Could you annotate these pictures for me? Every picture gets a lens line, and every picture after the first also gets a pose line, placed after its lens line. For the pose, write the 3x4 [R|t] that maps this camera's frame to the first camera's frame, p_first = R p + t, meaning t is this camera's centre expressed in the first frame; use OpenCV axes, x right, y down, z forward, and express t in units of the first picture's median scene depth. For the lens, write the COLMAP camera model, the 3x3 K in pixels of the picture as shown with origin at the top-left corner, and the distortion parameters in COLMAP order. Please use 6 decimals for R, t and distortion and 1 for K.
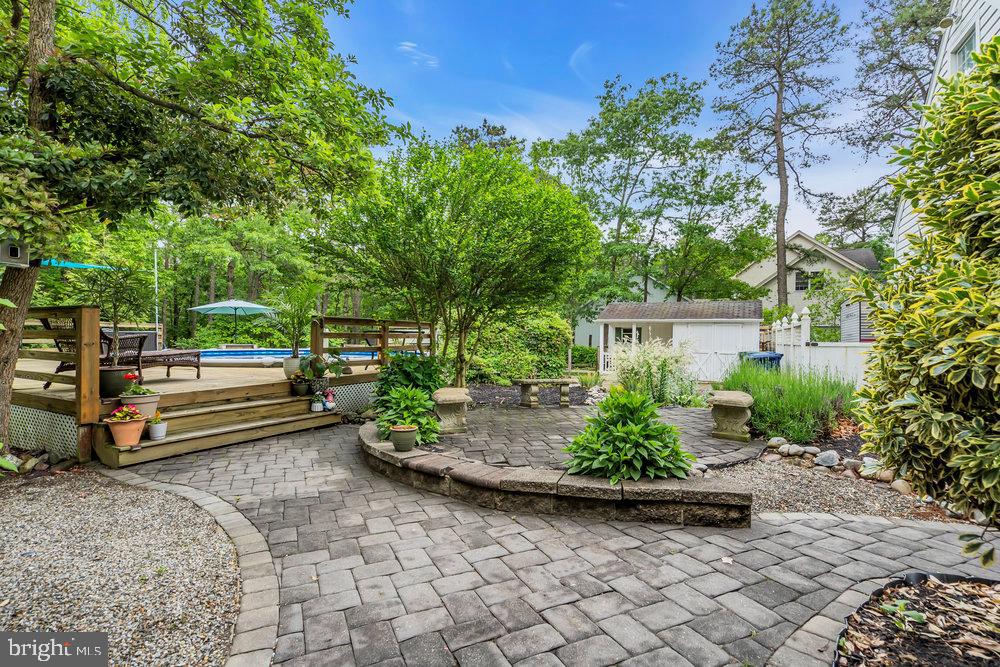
lens RADIAL K [[459.8, 0, 493.0], [0, 459.8, 336.3], [0, 0, 1]] dist [-0.000407, -0.000044]
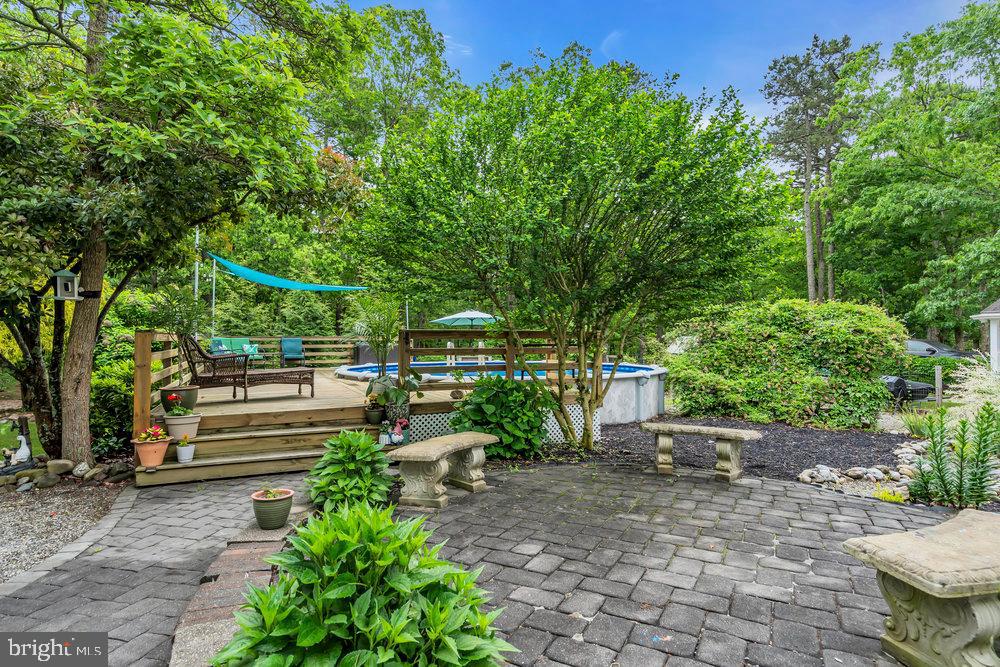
lens RADIAL K [[523.1, 0, 499.8], [0, 523.1, 335.0], [0, 0, 1]] dist [0.005241, 0.001358]
pose [[0.801594, -0.019980, -0.597535, 0.164244], [0.011116, 0.999767, -0.018518, -0.006974], [0.597766, 0.008201, 0.801629, 0.165209]]
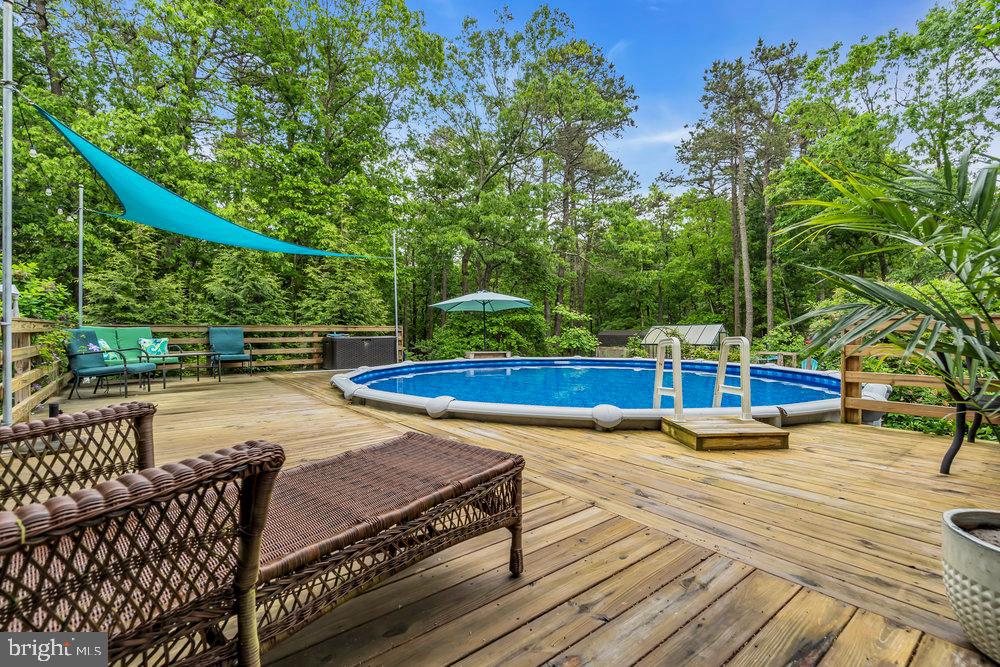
lens RADIAL K [[459.8, 0, 502.3], [0, 459.8, 333.4], [0, 0, 1]] dist [-0.000407, -0.000044]
pose [[0.915201, -0.010877, -0.402851, -0.262584], [0.013200, 0.999908, 0.002991, -0.015511], [0.402781, -0.008055, 0.915261, 0.373293]]
